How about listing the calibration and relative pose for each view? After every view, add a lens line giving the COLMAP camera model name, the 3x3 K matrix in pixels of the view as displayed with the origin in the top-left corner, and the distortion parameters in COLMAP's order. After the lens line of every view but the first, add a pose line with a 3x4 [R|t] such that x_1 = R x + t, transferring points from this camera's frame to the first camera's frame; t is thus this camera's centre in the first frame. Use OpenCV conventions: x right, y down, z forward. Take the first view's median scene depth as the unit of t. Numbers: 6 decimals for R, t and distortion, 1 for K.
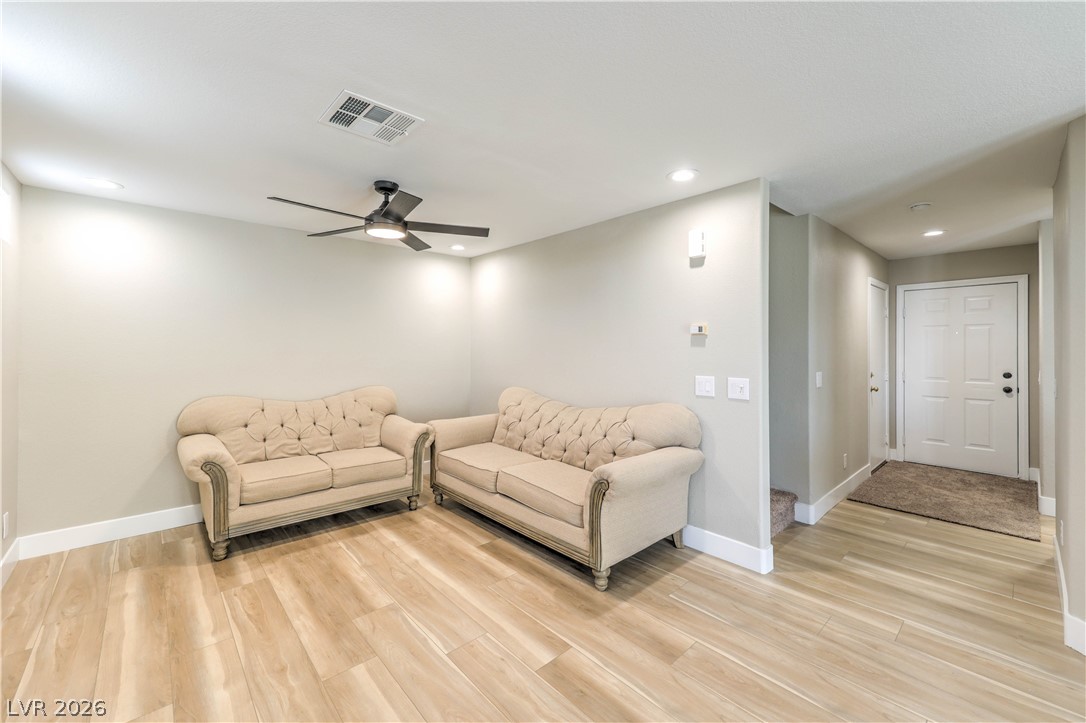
lens RADIAL K [[437.0, 0, 549.0], [0, 437.0, 345.6], [0, 0, 1]] dist [0.001984, 0.000439]
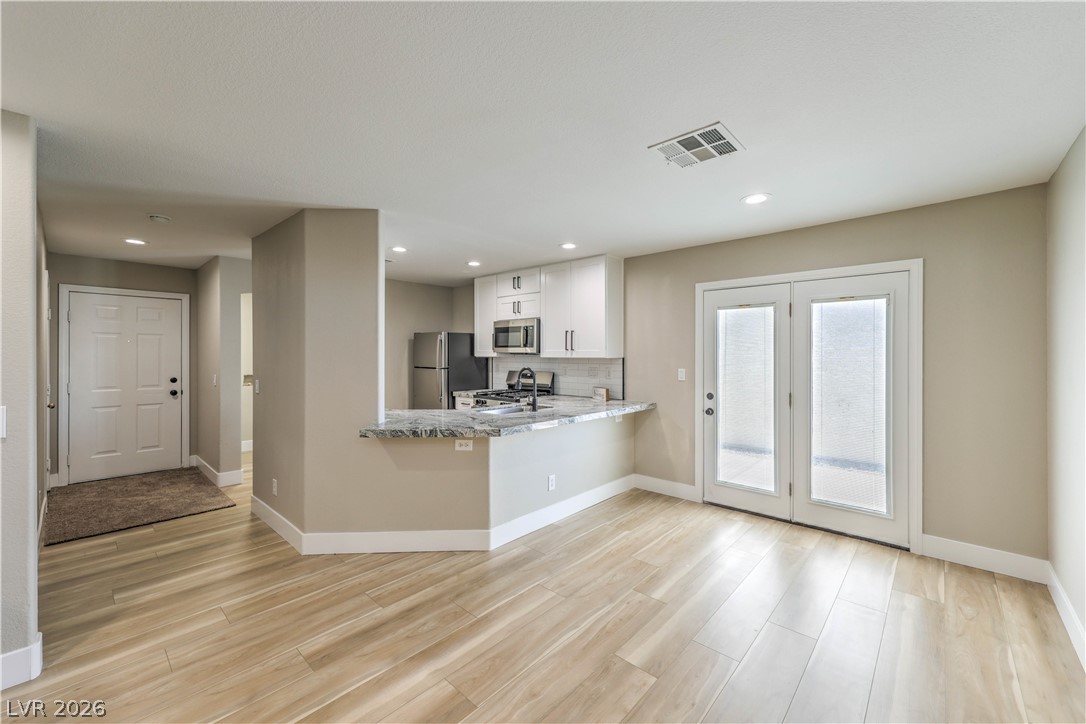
lens RADIAL K [[436.0, 0, 542.8], [0, 436.0, 354.9], [0, 0, 1]] dist [0.003218, 0.000403]
pose [[-0.090532, -0.002425, 0.995891, -0.276683], [-0.006333, 0.999978, 0.001859, -0.009435], [-0.995873, -0.006139, -0.090545, 0.228924]]
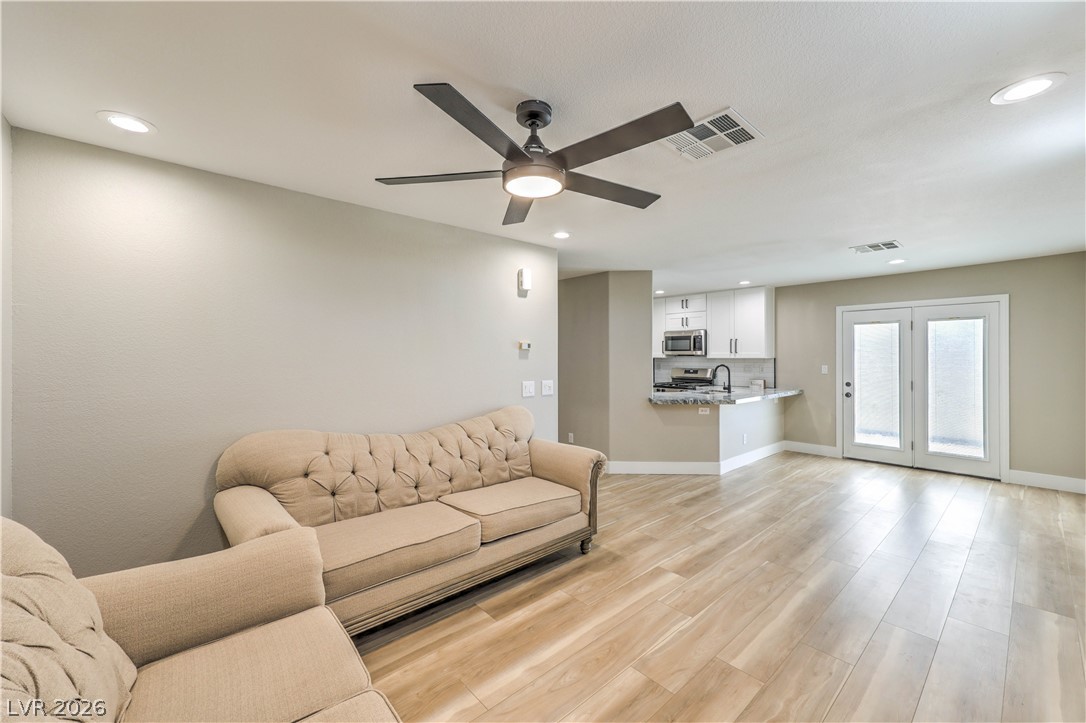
lens RADIAL K [[439.3, 0, 544.9], [0, 439.3, 355.2], [0, 0, 1]] dist [0.003913, 0.000327]
pose [[0.010452, -0.000280, 0.999945, -1.005554], [-0.002822, 0.999996, 0.000309, -0.010539], [-0.999941, -0.002826, 0.010451, 0.967820]]
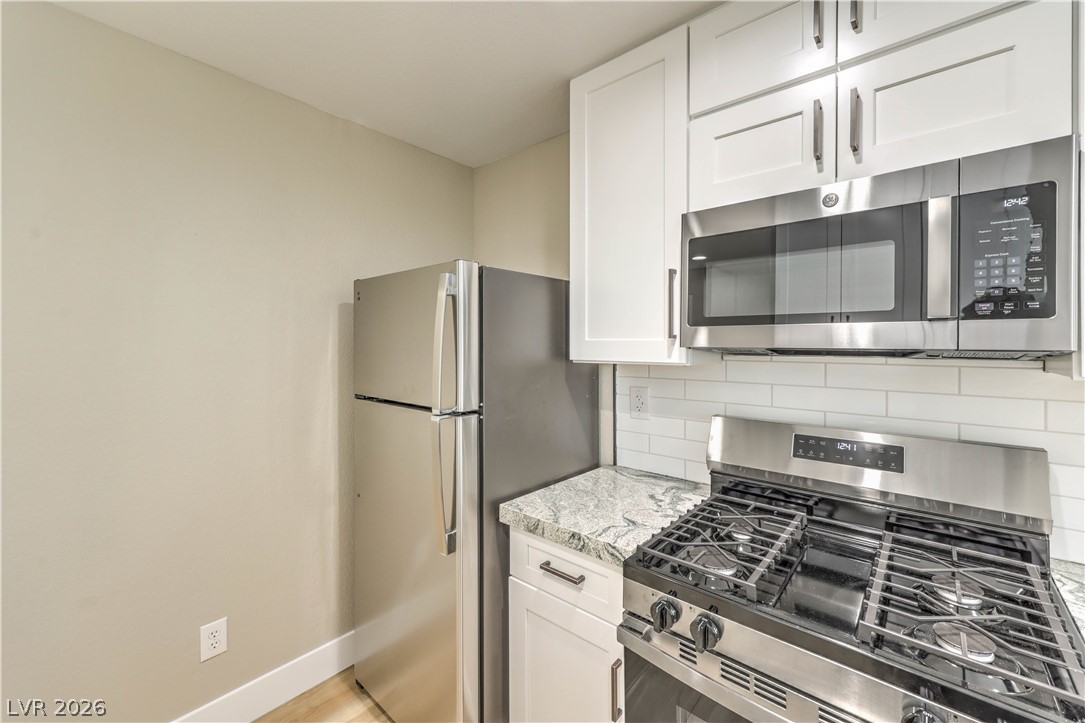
lens RADIAL K [[436.6, 0, 548.4], [0, 436.6, 345.7], [0, 0, 1]] dist [0.001984, 0.000439]
pose [[-0.114689, -0.004361, 0.993392, 1.238895], [-0.002016, 0.999989, 0.004157, -0.019326], [-0.993399, -0.001526, -0.114696, 0.458970]]
